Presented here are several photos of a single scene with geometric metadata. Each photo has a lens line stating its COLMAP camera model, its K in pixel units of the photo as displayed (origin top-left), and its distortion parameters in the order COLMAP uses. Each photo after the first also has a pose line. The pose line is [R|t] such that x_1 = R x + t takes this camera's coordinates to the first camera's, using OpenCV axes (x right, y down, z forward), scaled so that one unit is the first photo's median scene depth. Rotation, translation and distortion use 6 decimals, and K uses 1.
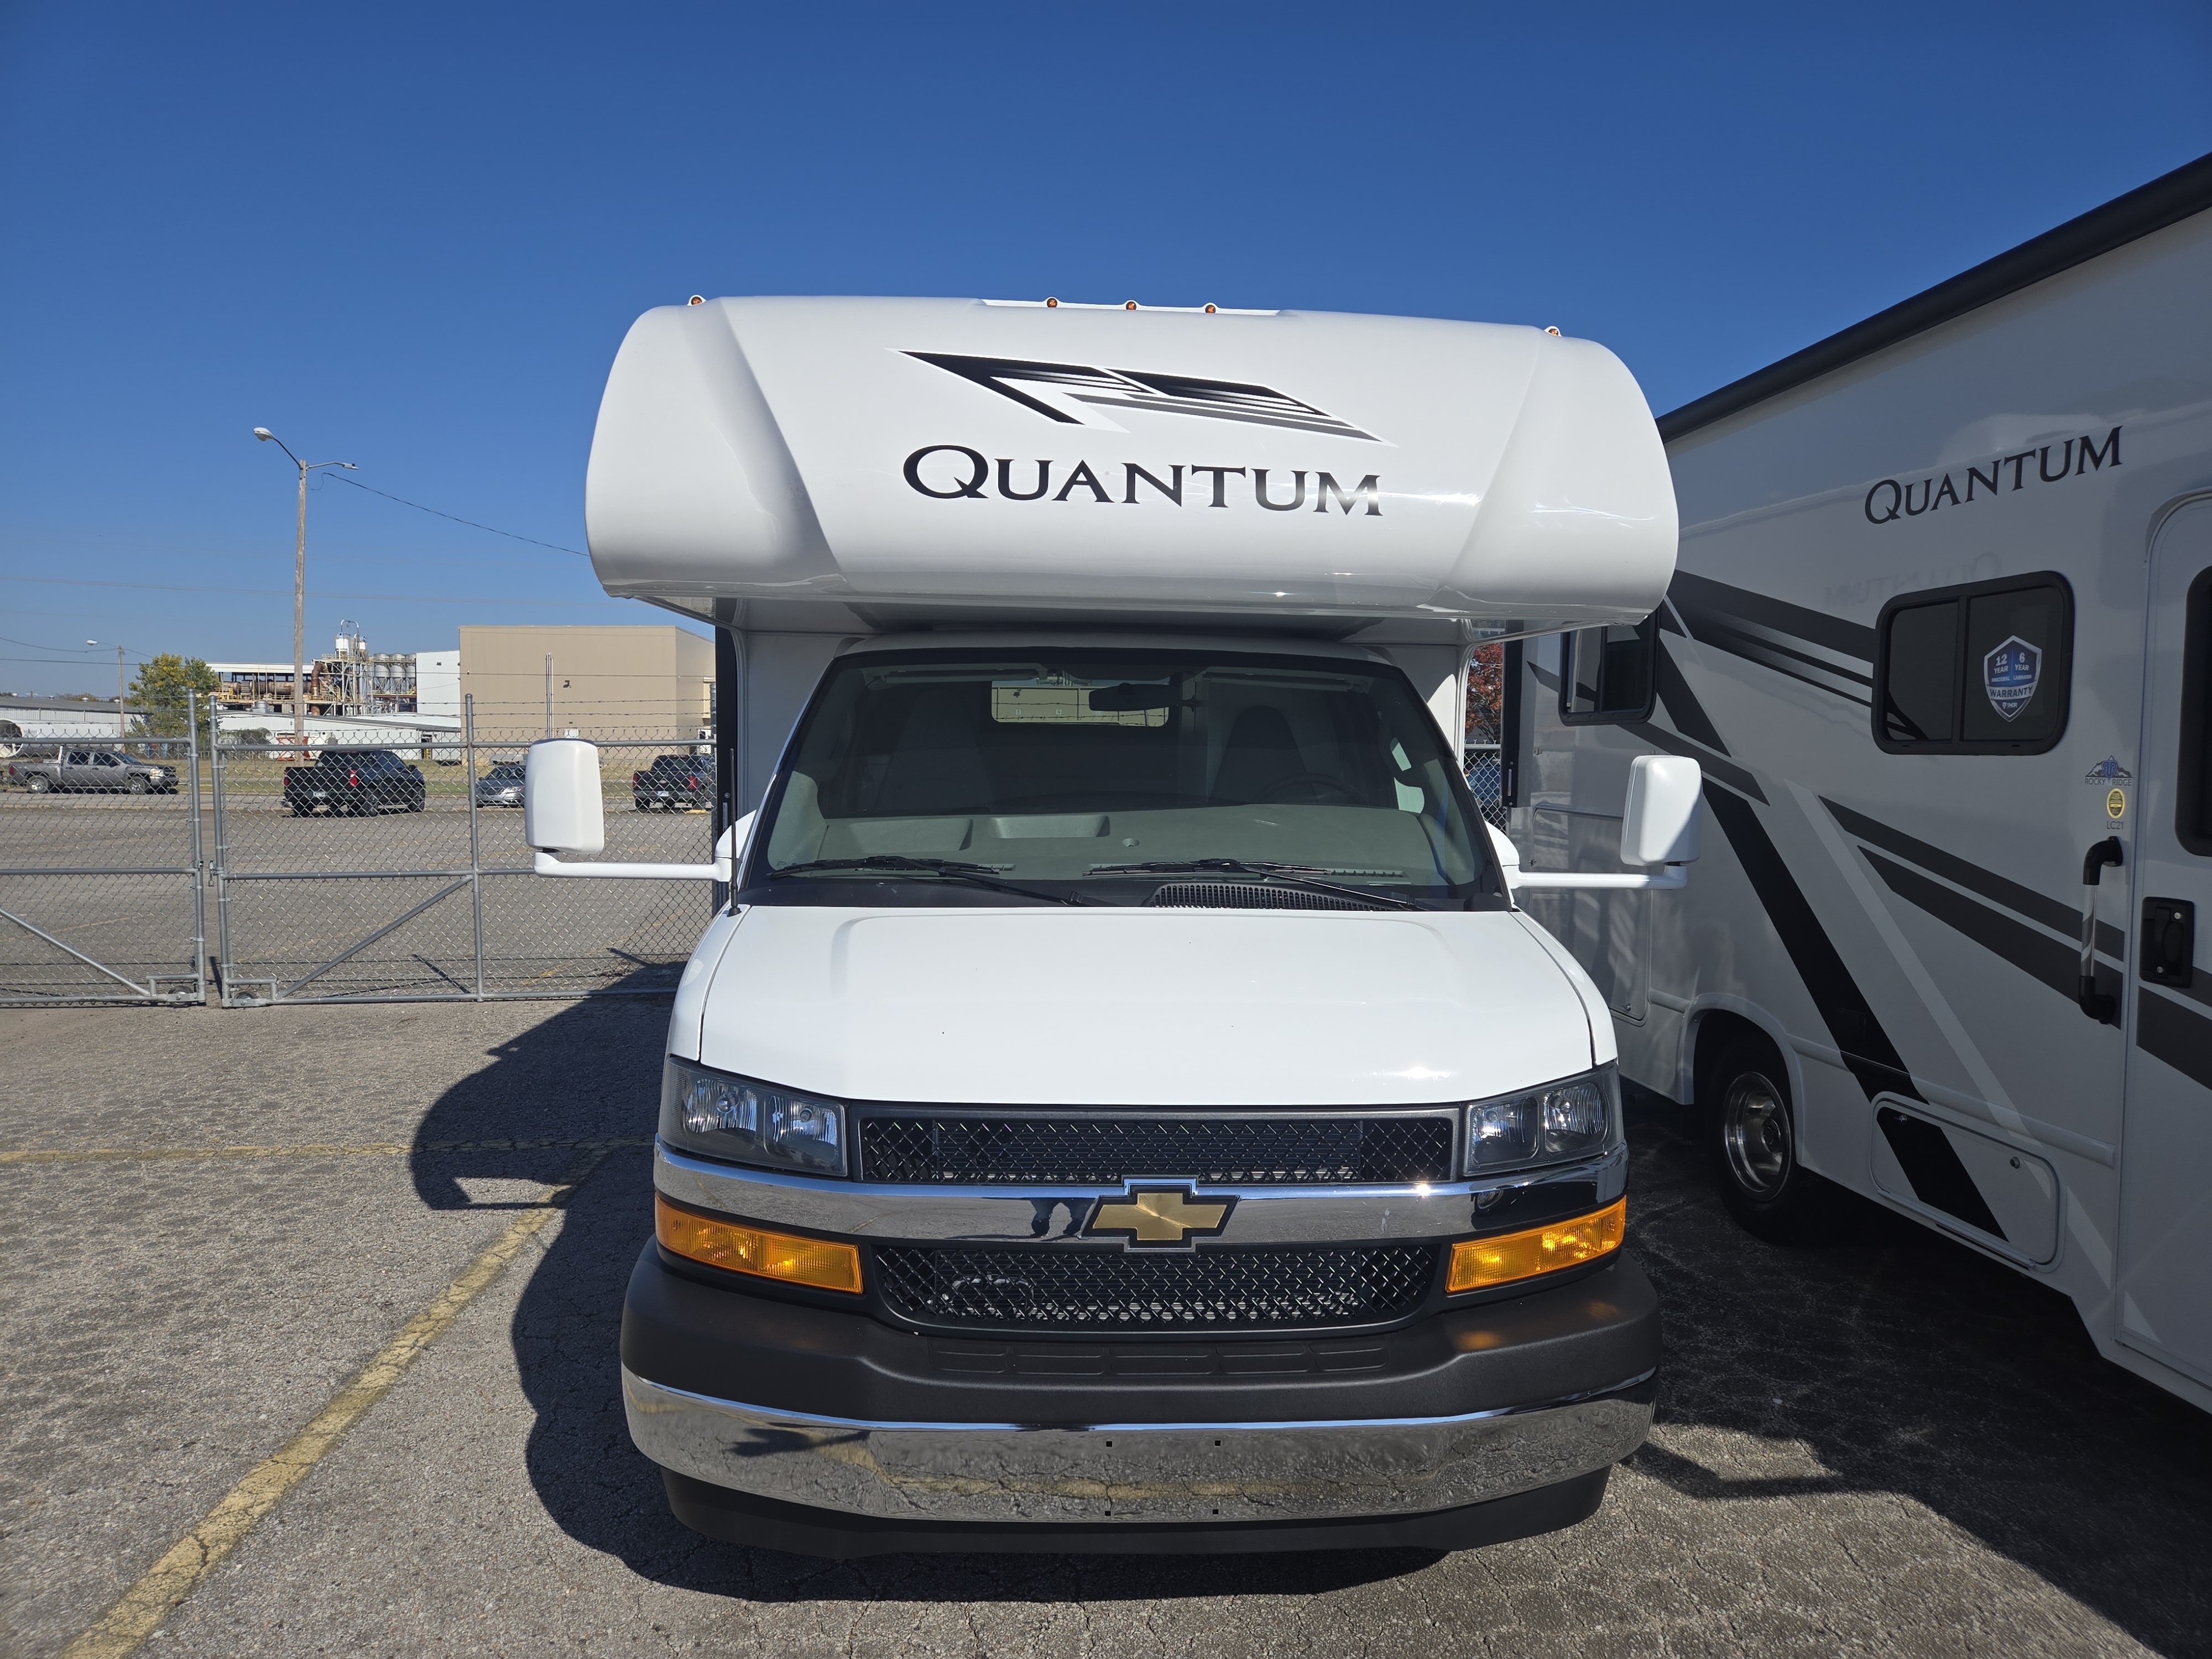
lens RADIAL K [[1485.0, 0, 1088.7], [0, 1485.0, 825.4], [0, 0, 1]] dist [0.053060, -0.025675]
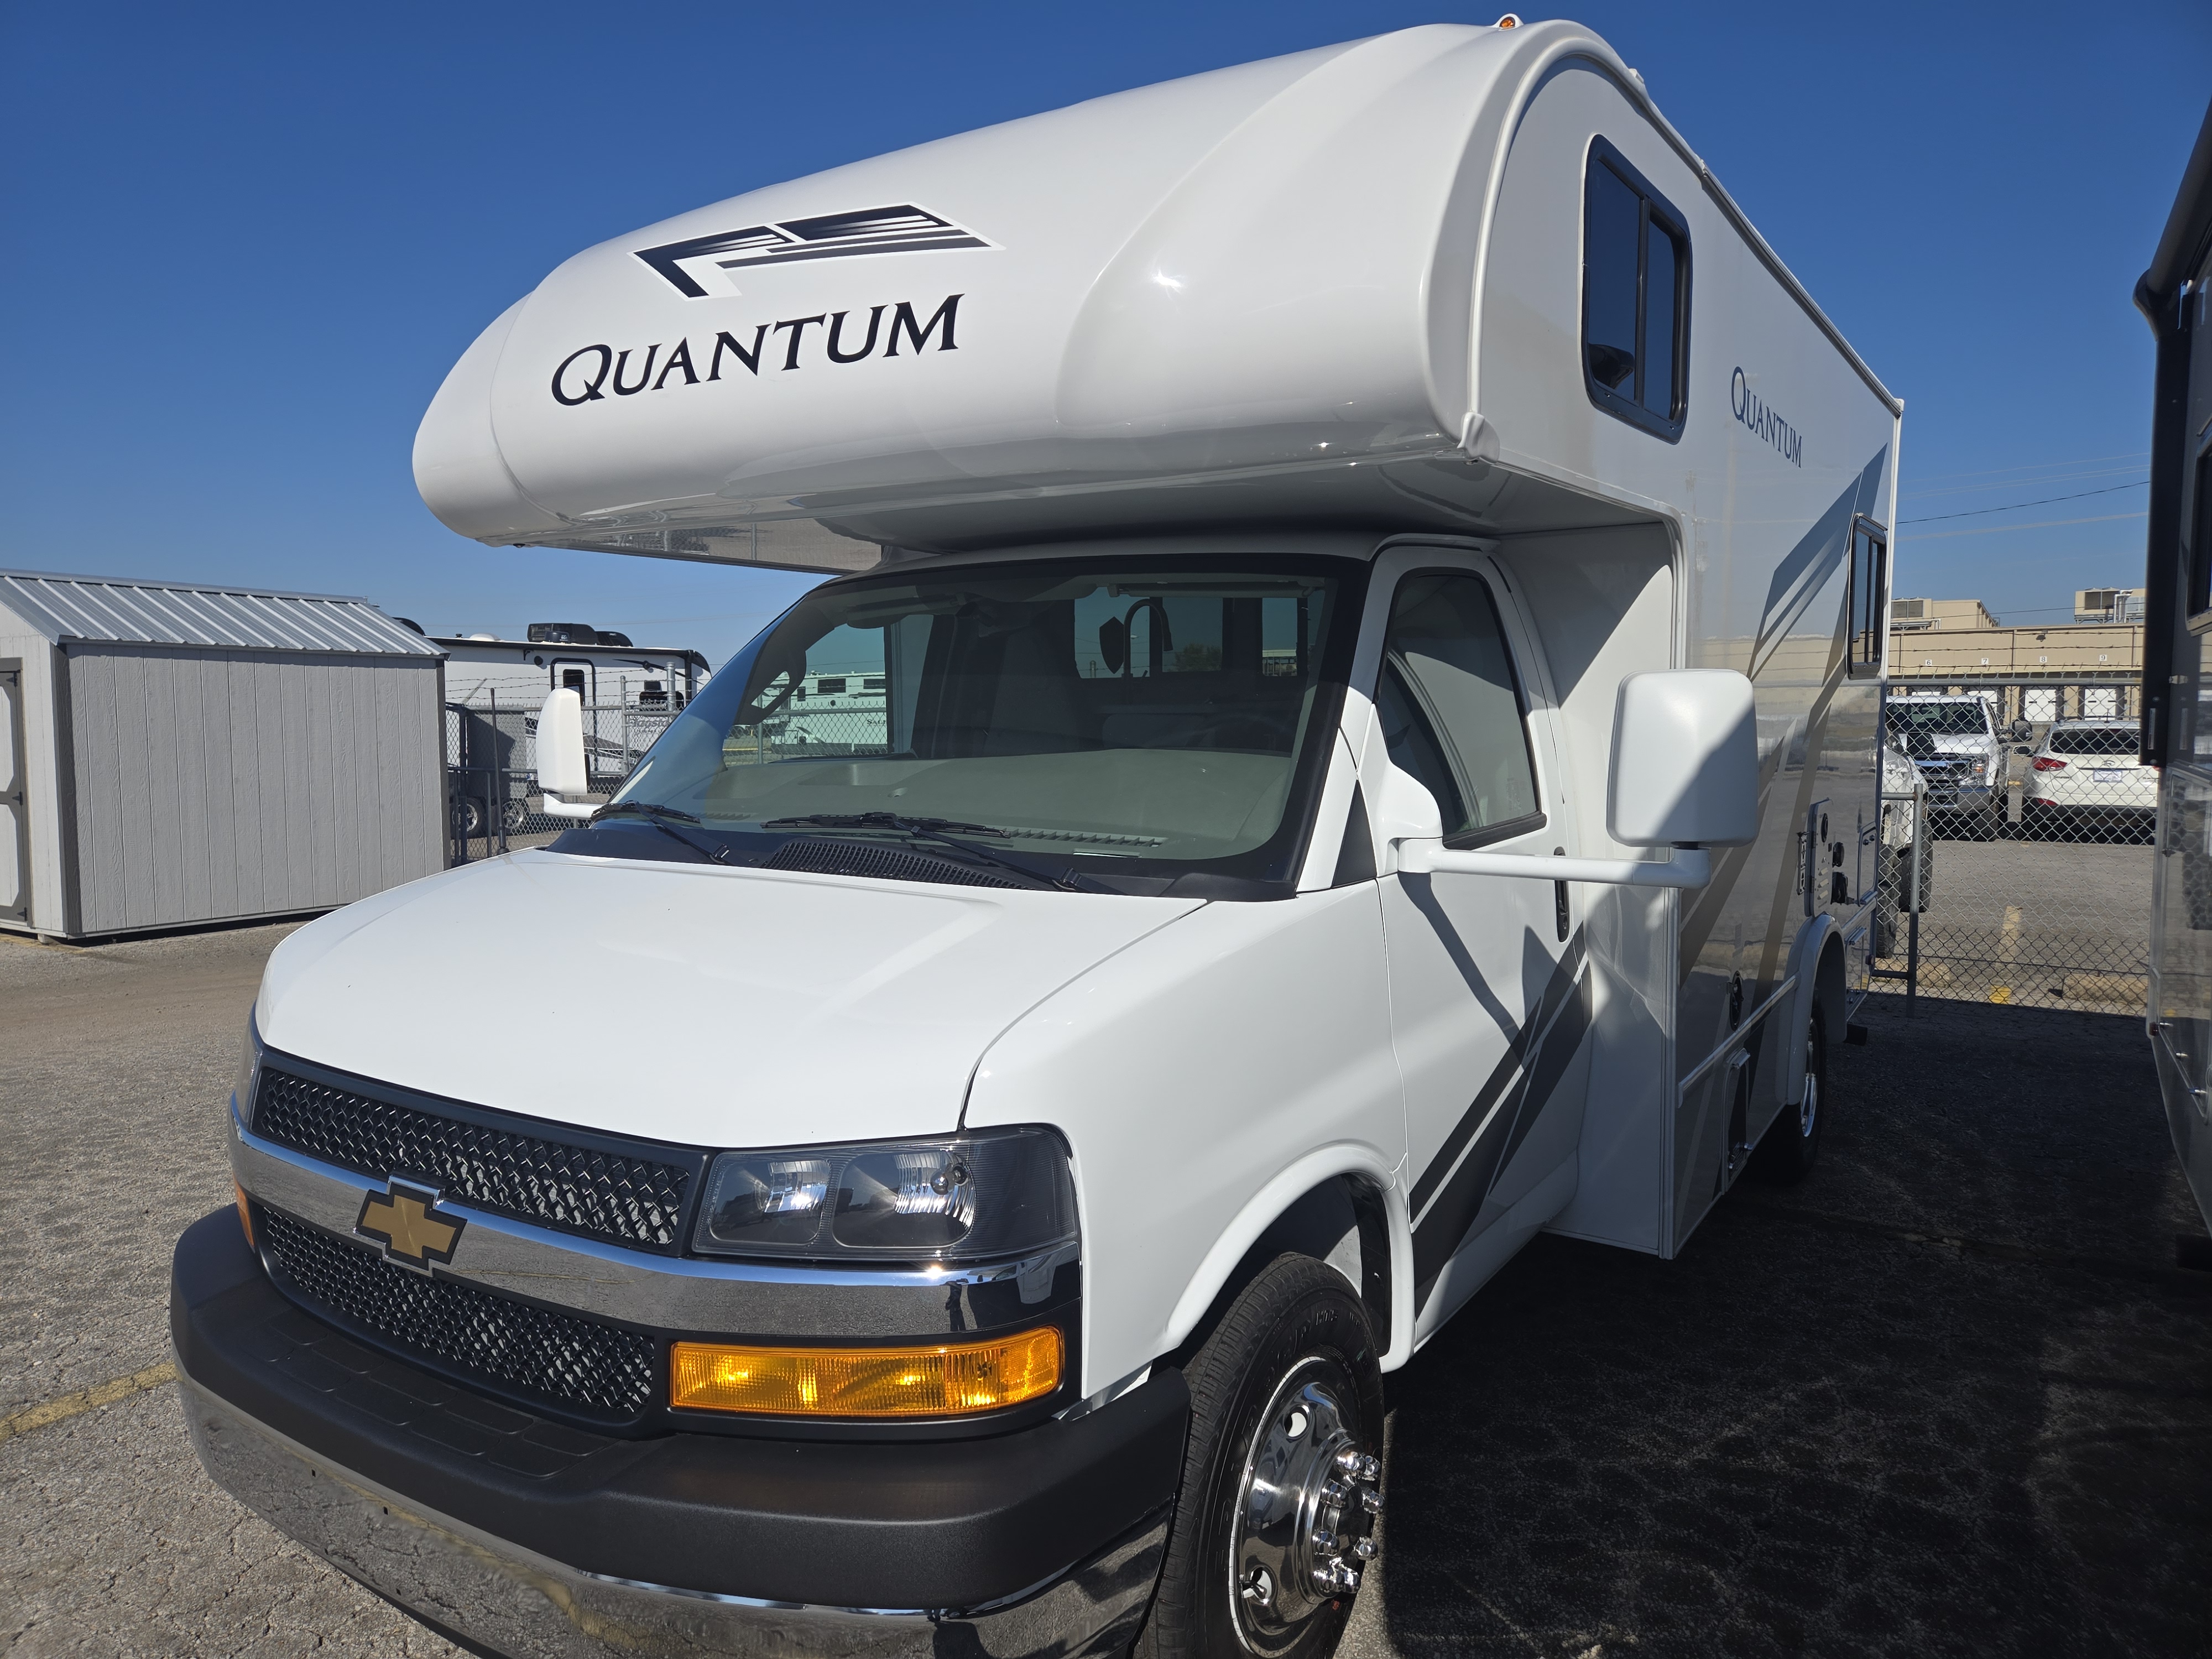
lens RADIAL K [[1485.0, 0, 1037.4], [0, 1485.0, 817.8], [0, 0, 1]] dist [0.053060, -0.025675]
pose [[0.799091, 0.028122, -0.600552, 0.679197], [-0.017402, 0.999569, 0.023652, 0.004829], [0.600958, -0.008449, 0.799236, 0.438511]]
